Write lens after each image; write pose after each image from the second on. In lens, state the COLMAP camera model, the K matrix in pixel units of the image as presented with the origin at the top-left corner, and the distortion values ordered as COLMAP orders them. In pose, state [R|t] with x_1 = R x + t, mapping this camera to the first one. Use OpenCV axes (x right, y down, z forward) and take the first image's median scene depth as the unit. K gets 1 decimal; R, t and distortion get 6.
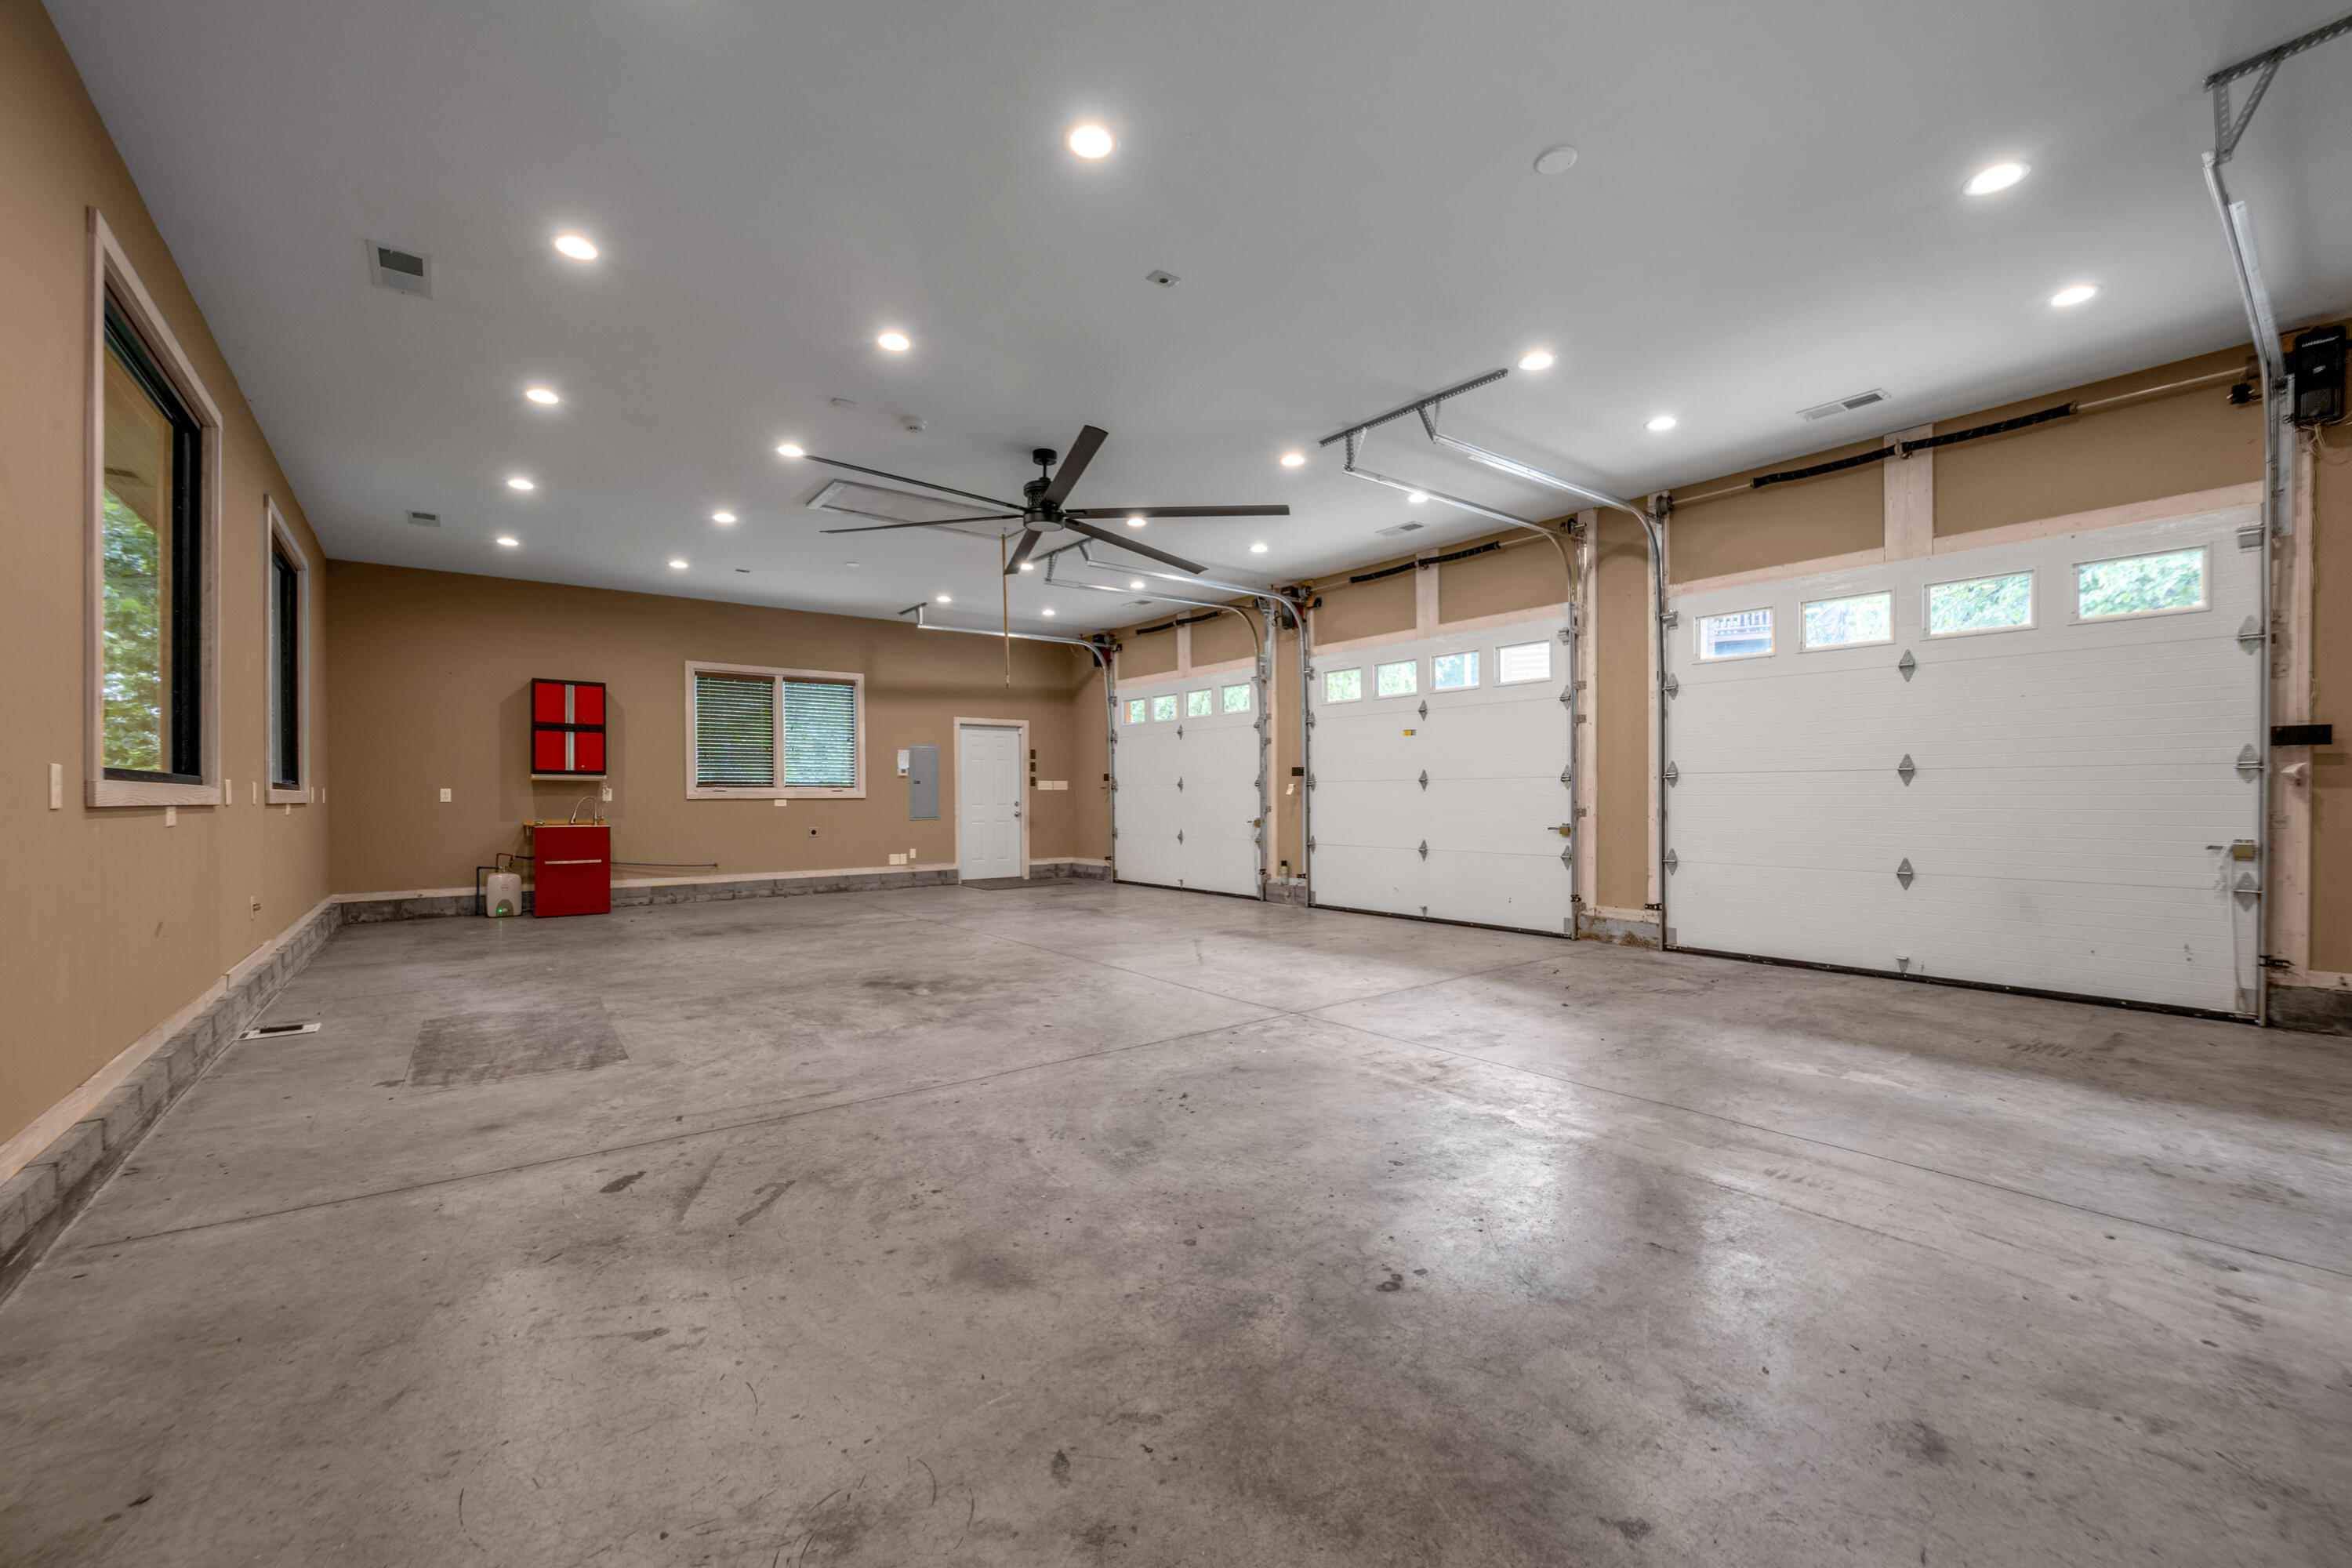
lens RADIAL K [[932.7, 0, 1167.0], [0, 932.7, 809.3], [0, 0, 1]] dist [-0.004585, 0.000863]
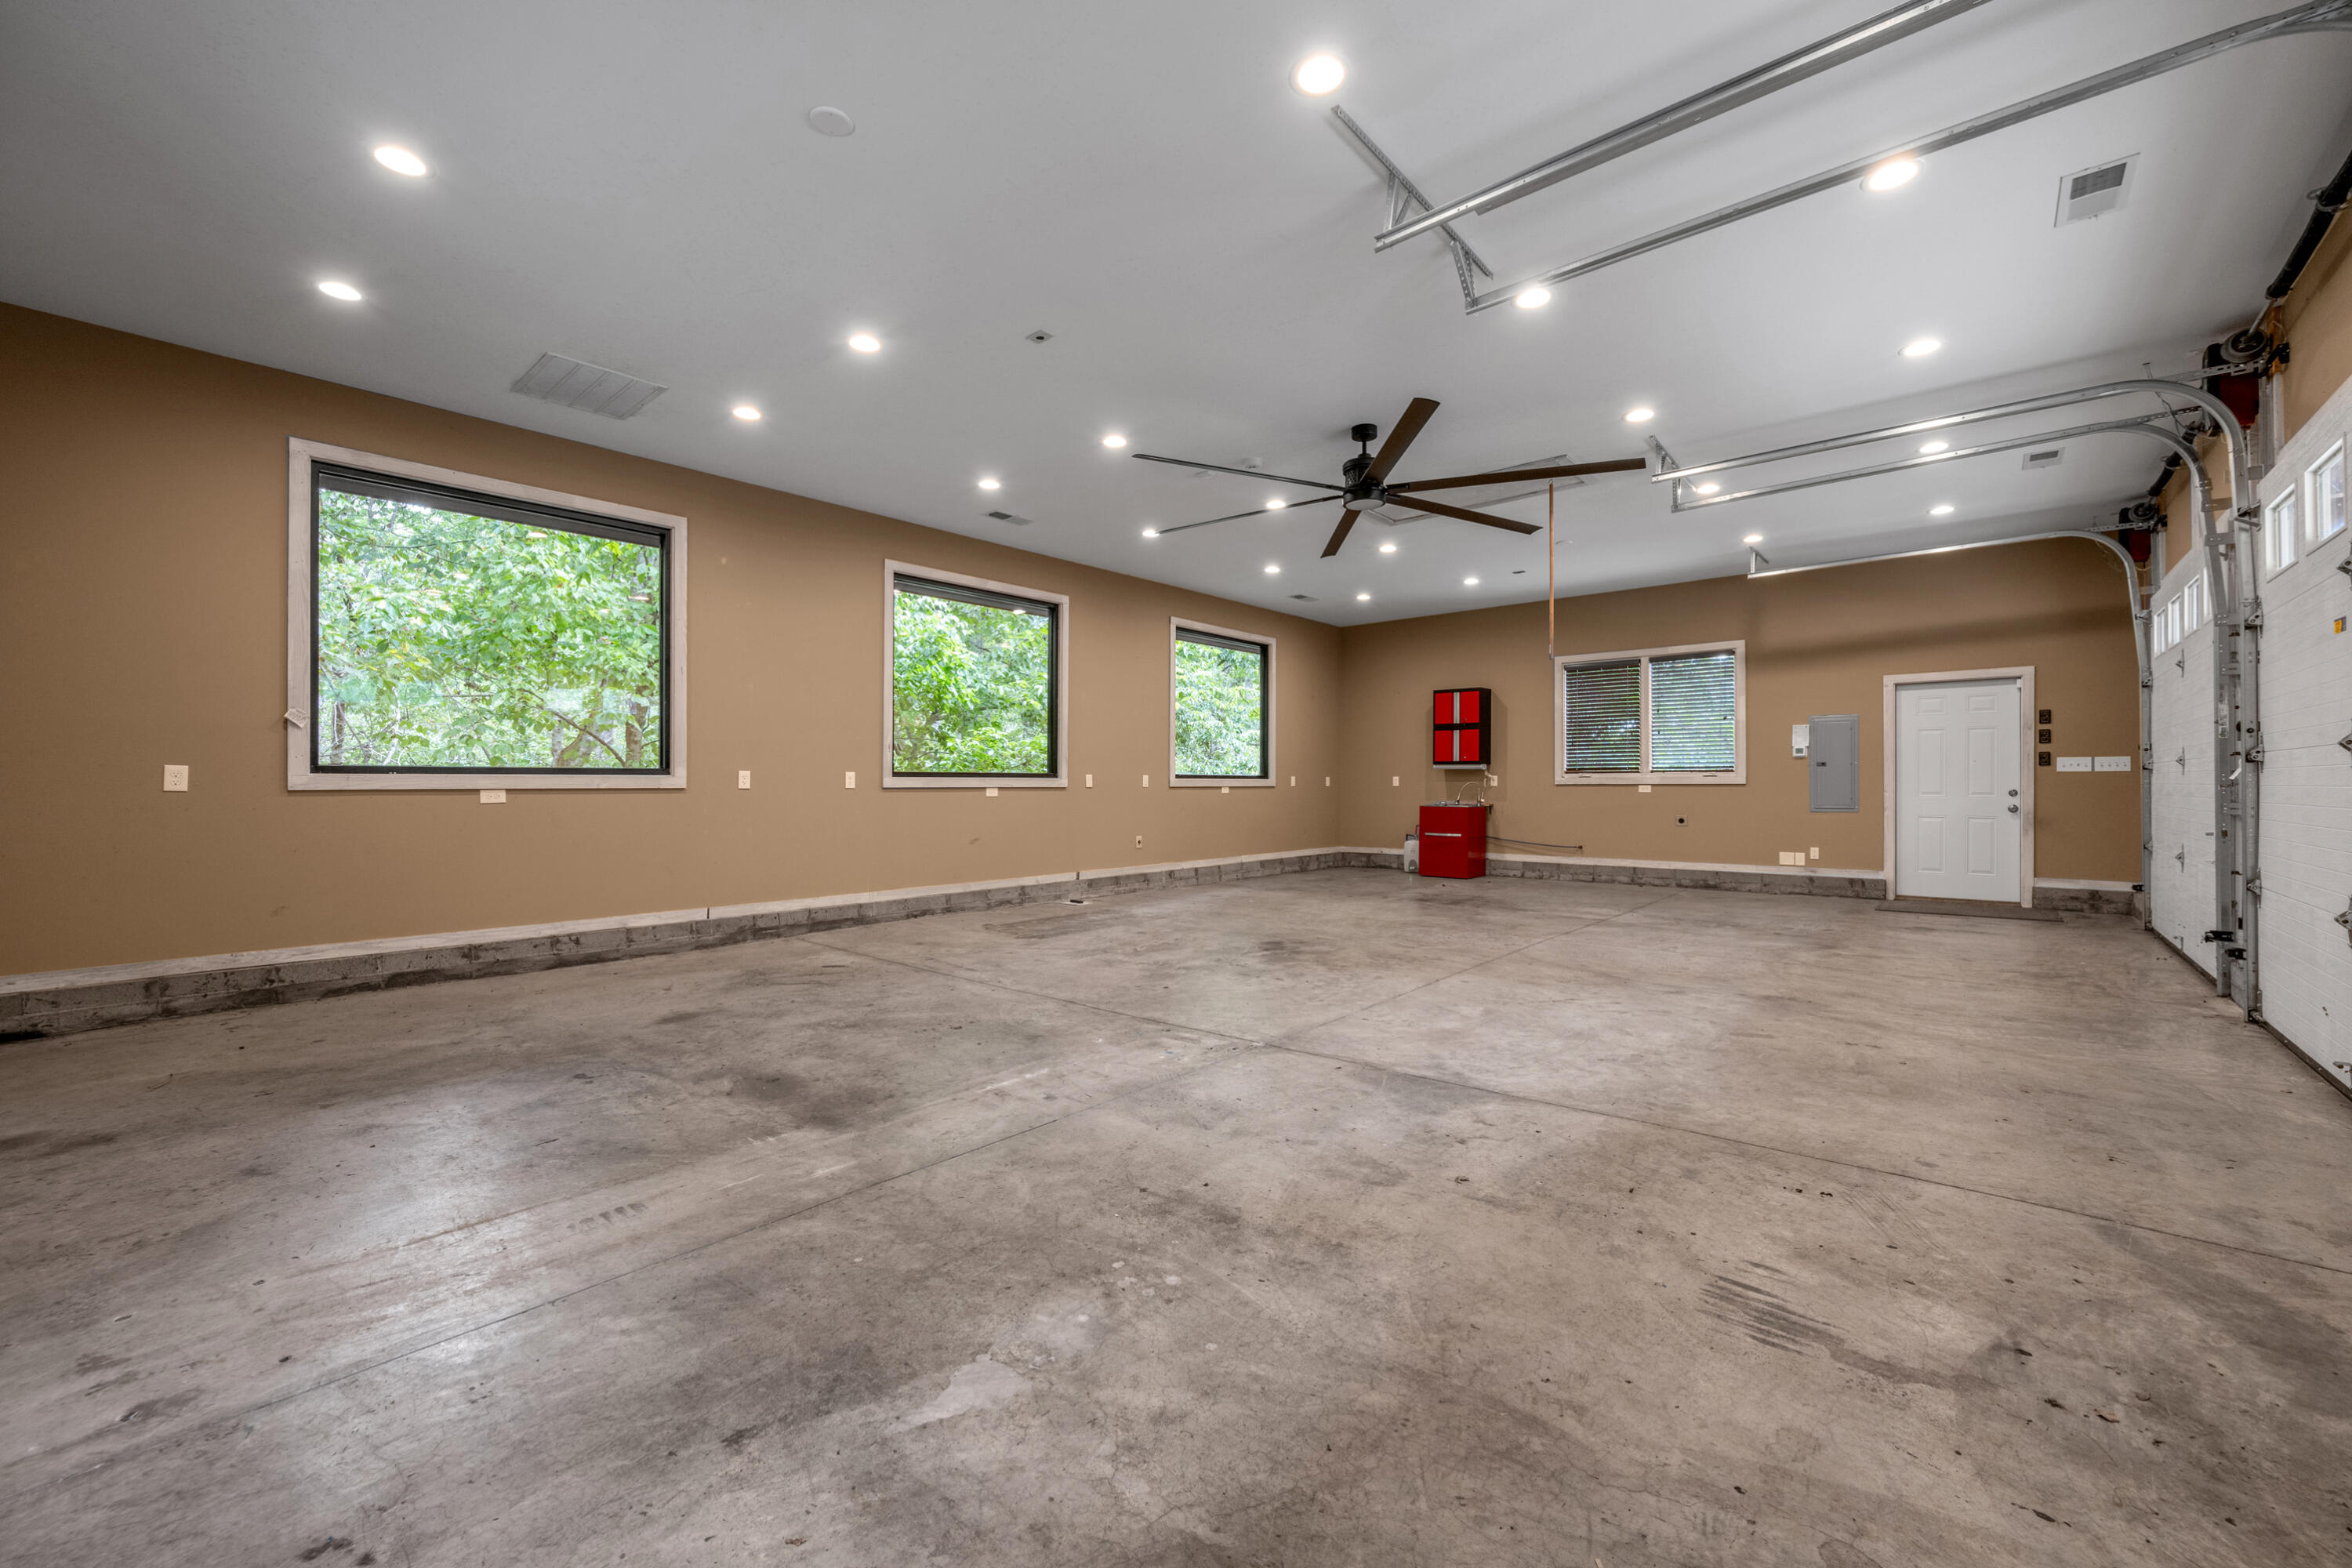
lens RADIAL K [[932.7, 0, 1216.3], [0, 932.7, 792.7], [0, 0, 1]] dist [-0.004585, 0.000863]
pose [[0.222142, 0.013418, -0.974922, 0.501267], [-0.012627, 0.999861, 0.010884, -0.008840], [0.974933, 0.009892, 0.222281, 0.408500]]
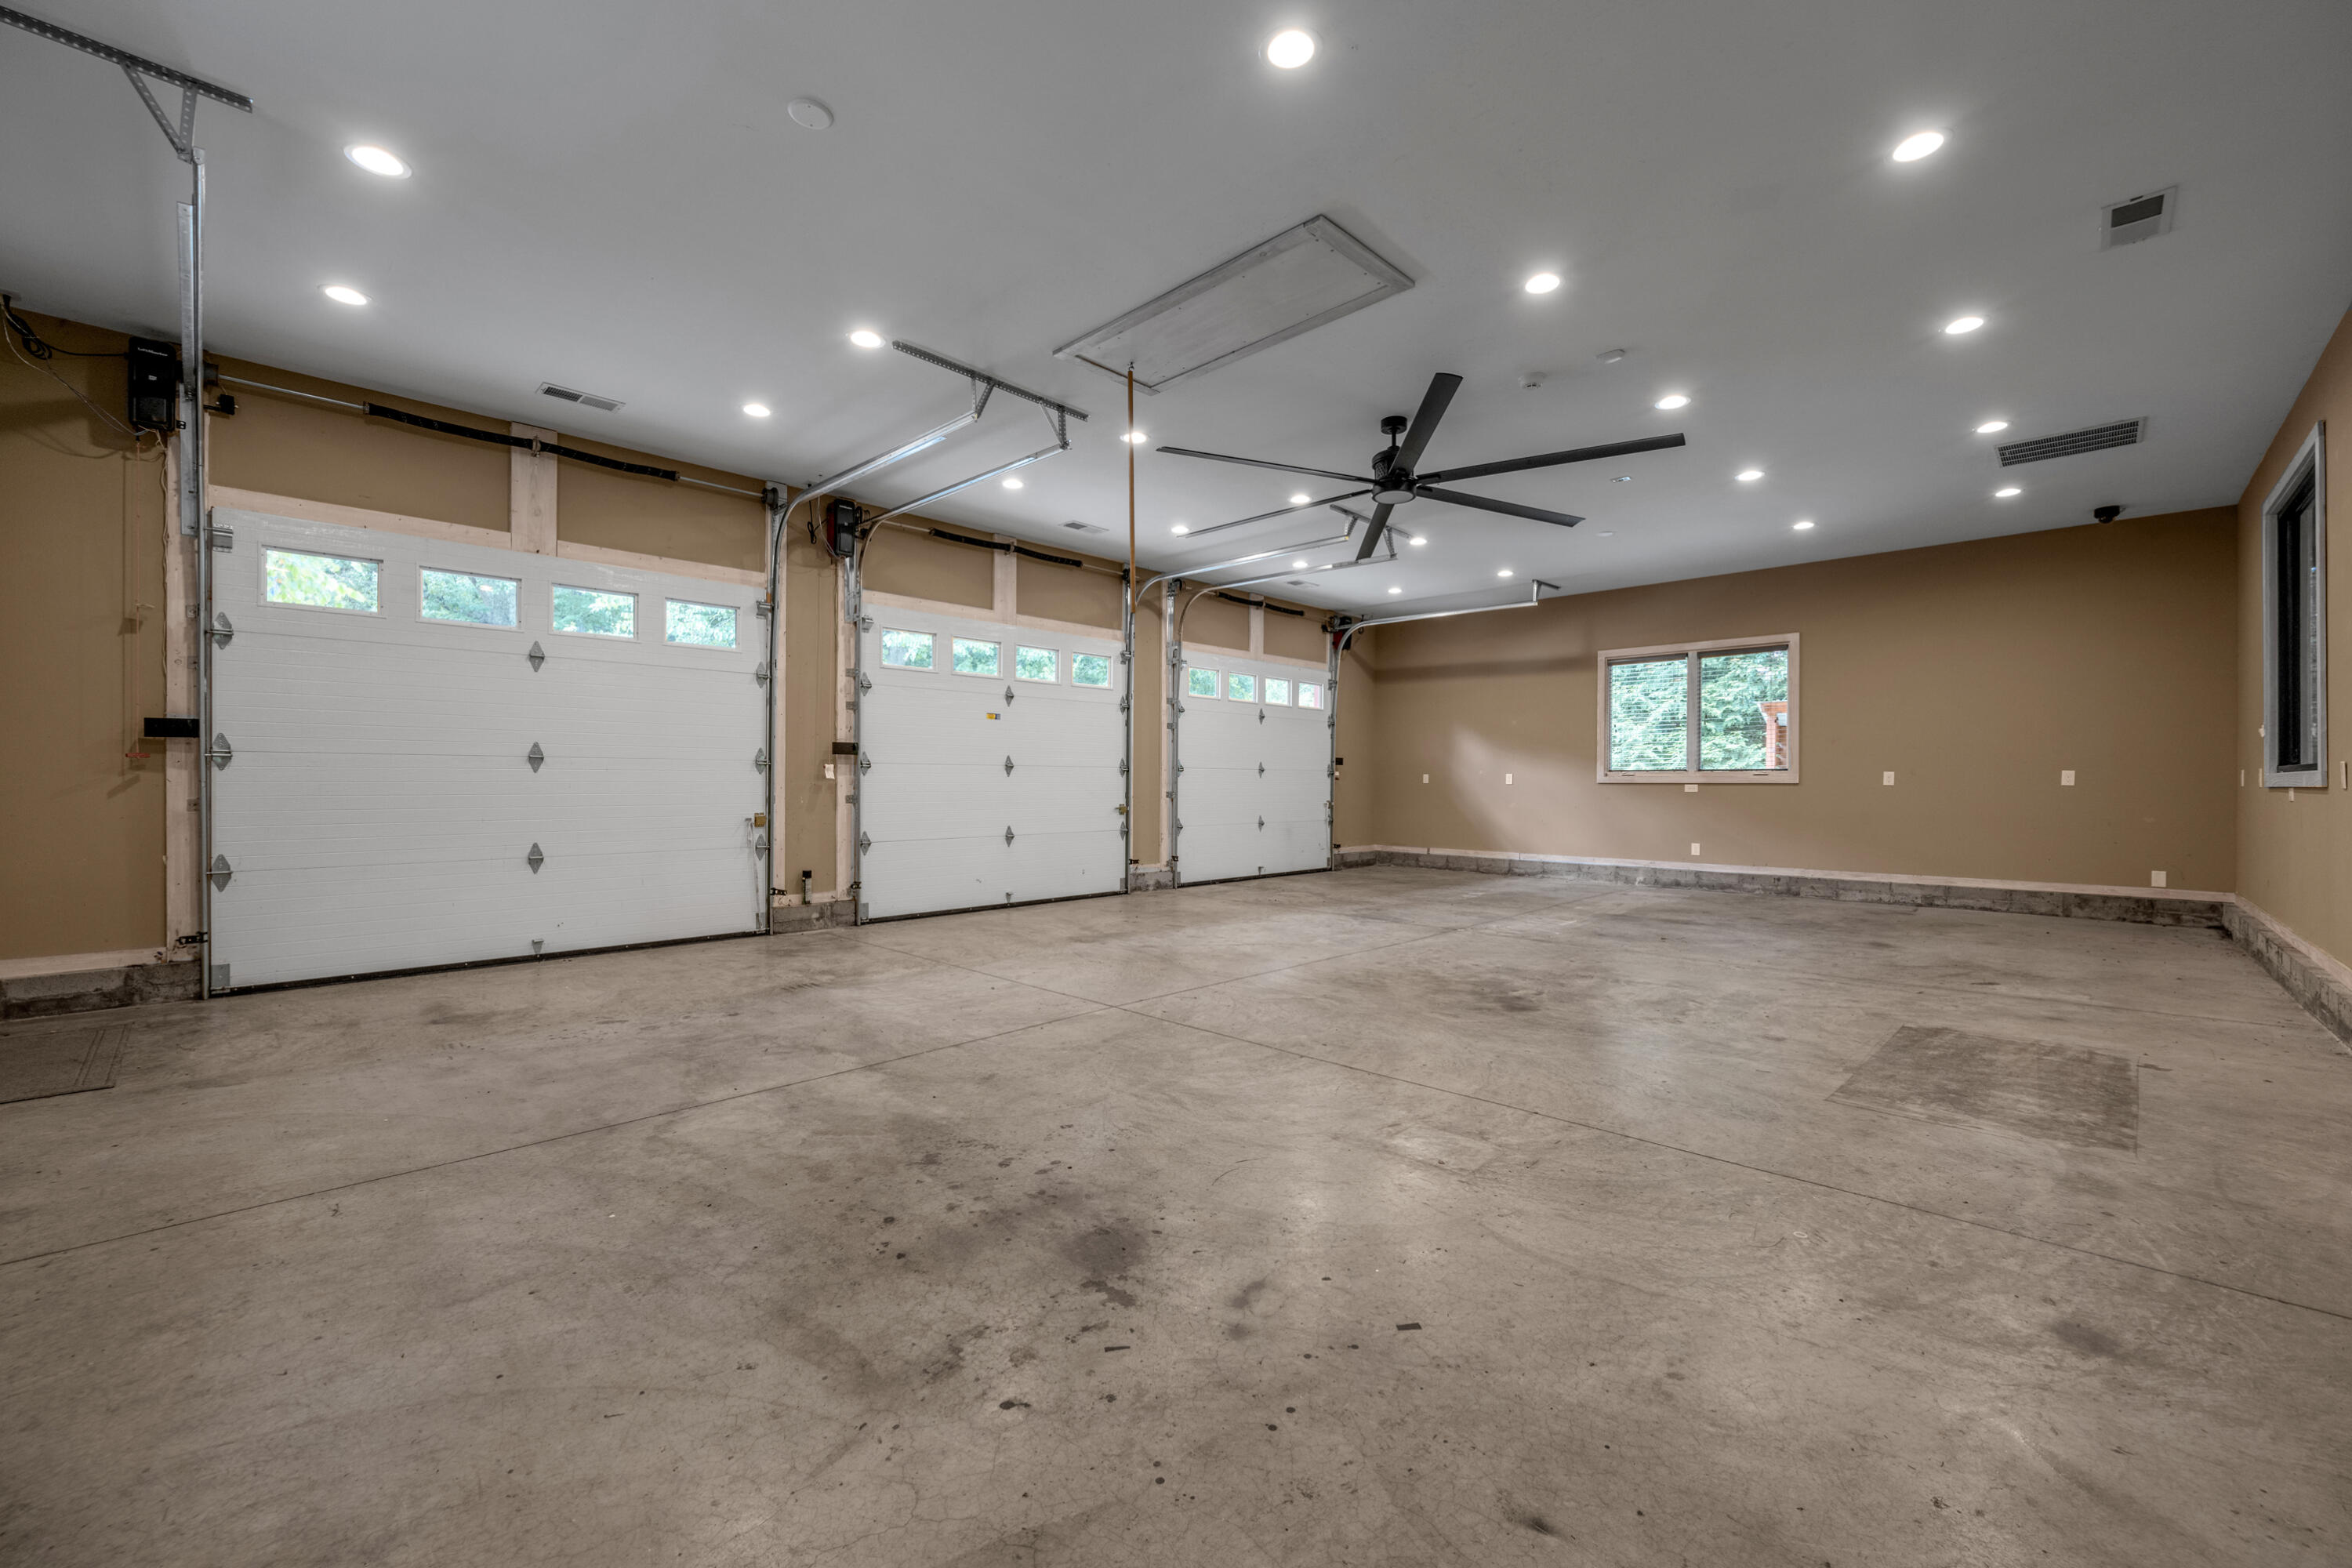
lens RADIAL K [[932.7, 0, 1187.9], [0, 932.7, 785.6], [0, 0, 1]] dist [-0.004585, 0.000863]
pose [[-0.146034, -0.000289, 0.989280, -0.663403], [0.011765, 0.999929, 0.002029, -0.008818], [-0.989210, 0.011935, -0.146020, 0.860445]]
